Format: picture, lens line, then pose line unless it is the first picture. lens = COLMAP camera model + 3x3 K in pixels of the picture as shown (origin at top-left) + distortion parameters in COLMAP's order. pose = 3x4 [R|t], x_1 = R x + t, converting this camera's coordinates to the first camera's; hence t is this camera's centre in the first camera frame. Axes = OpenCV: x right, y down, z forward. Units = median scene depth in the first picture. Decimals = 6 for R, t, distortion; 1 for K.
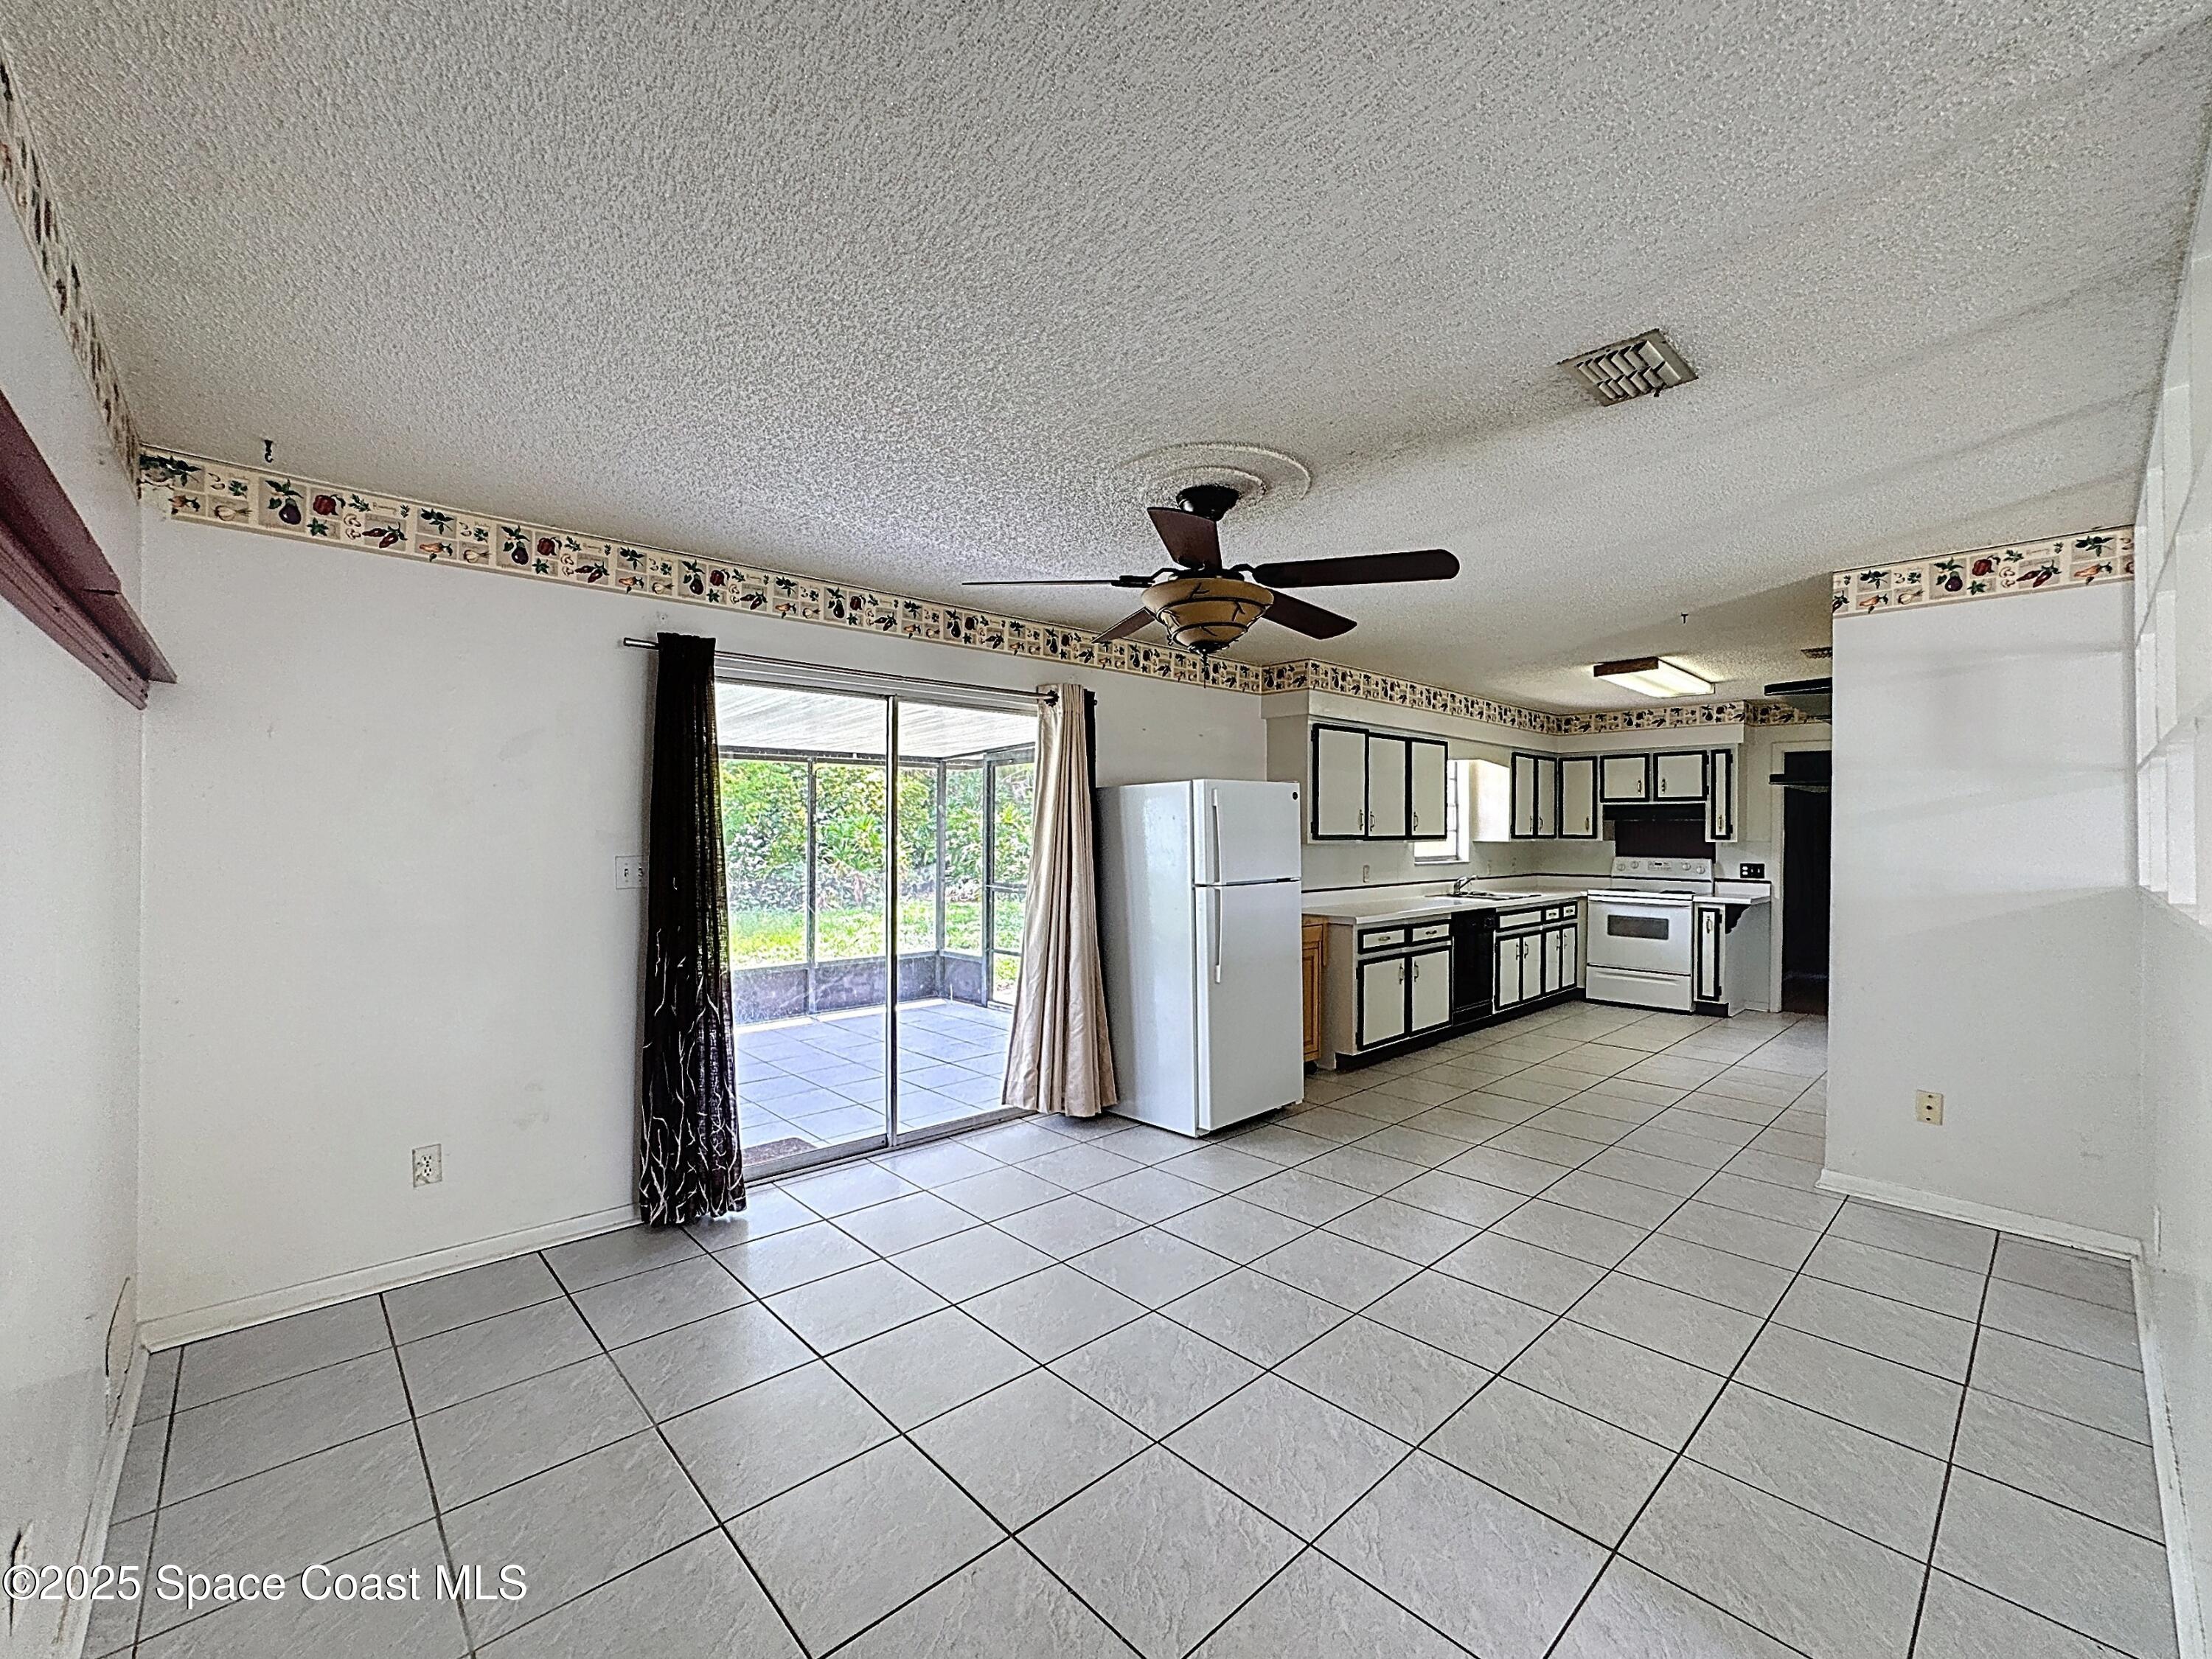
lens RADIAL K [[945.7, 0, 1106.0], [0, 945.7, 829.5], [0, 0, 1]] dist [-0.025580, 0.016098]
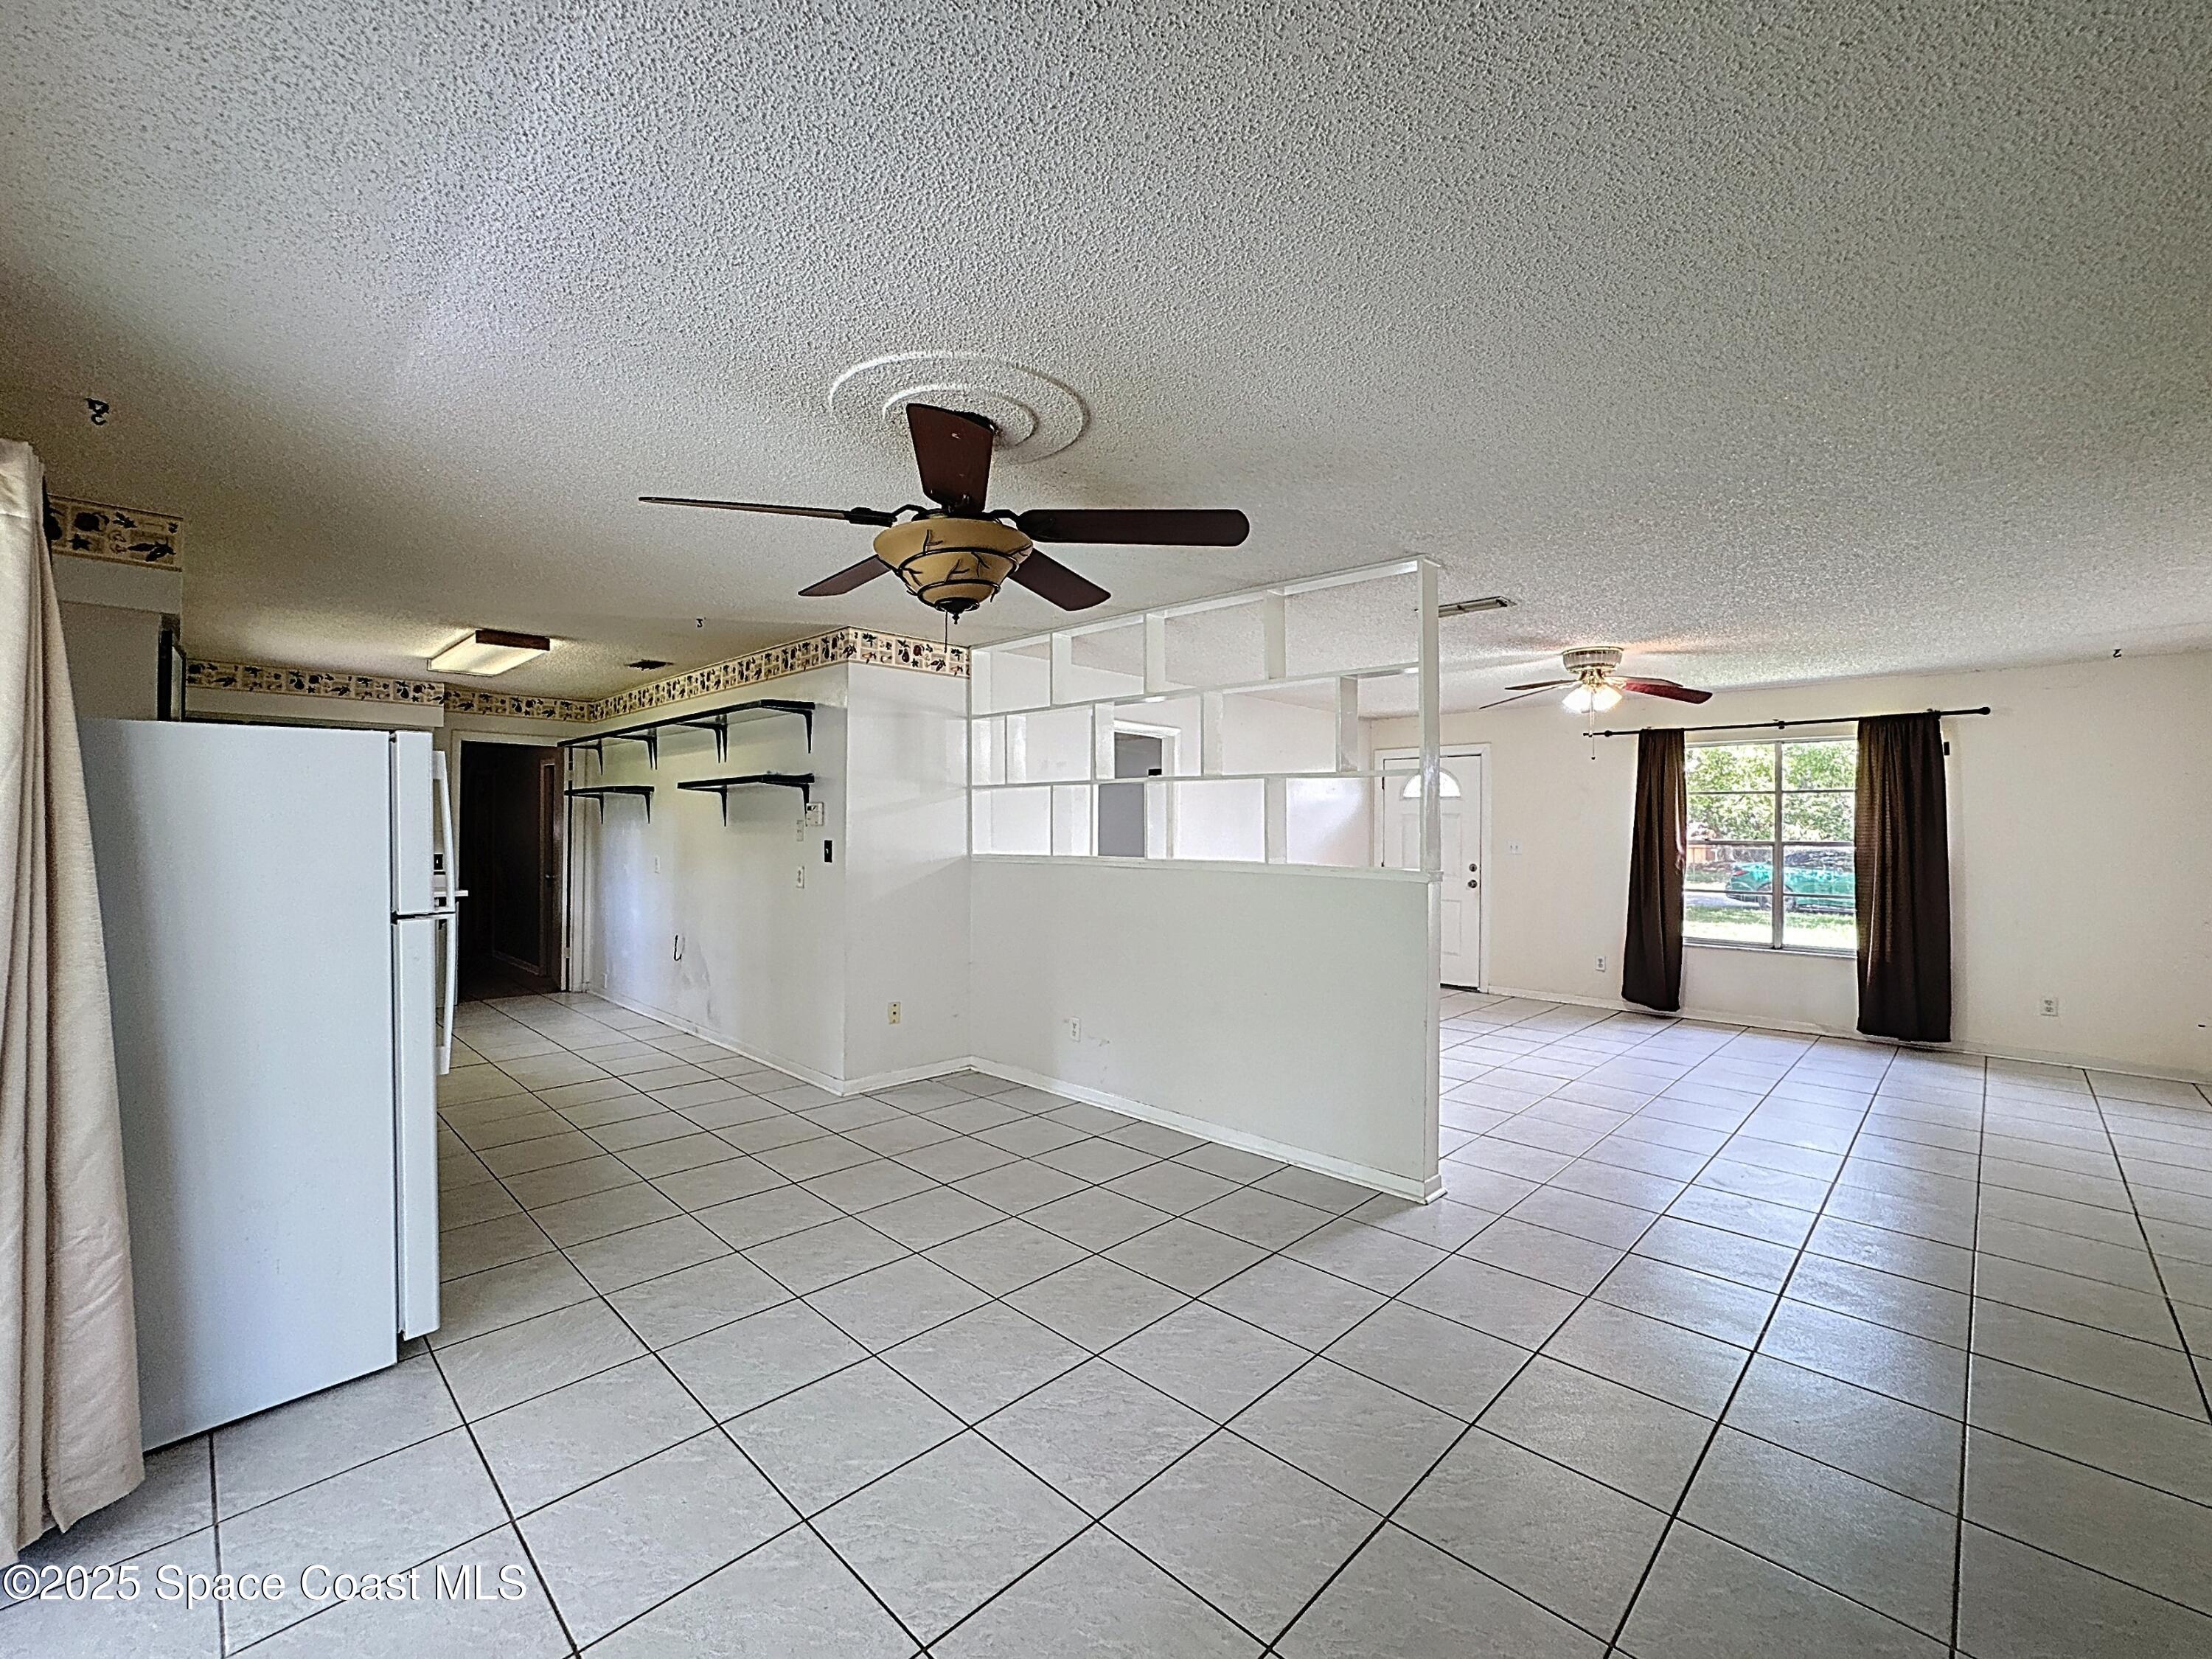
lens RADIAL K [[945.7, 0, 1106.0], [0, 945.7, 829.5], [0, 0, 1]] dist [-0.025580, 0.016098]
pose [[-0.042173, -0.015101, 0.998996, -0.609496], [-0.008555, 0.999855, 0.014753, -0.013450], [-0.999074, -0.007924, -0.042296, 0.744910]]
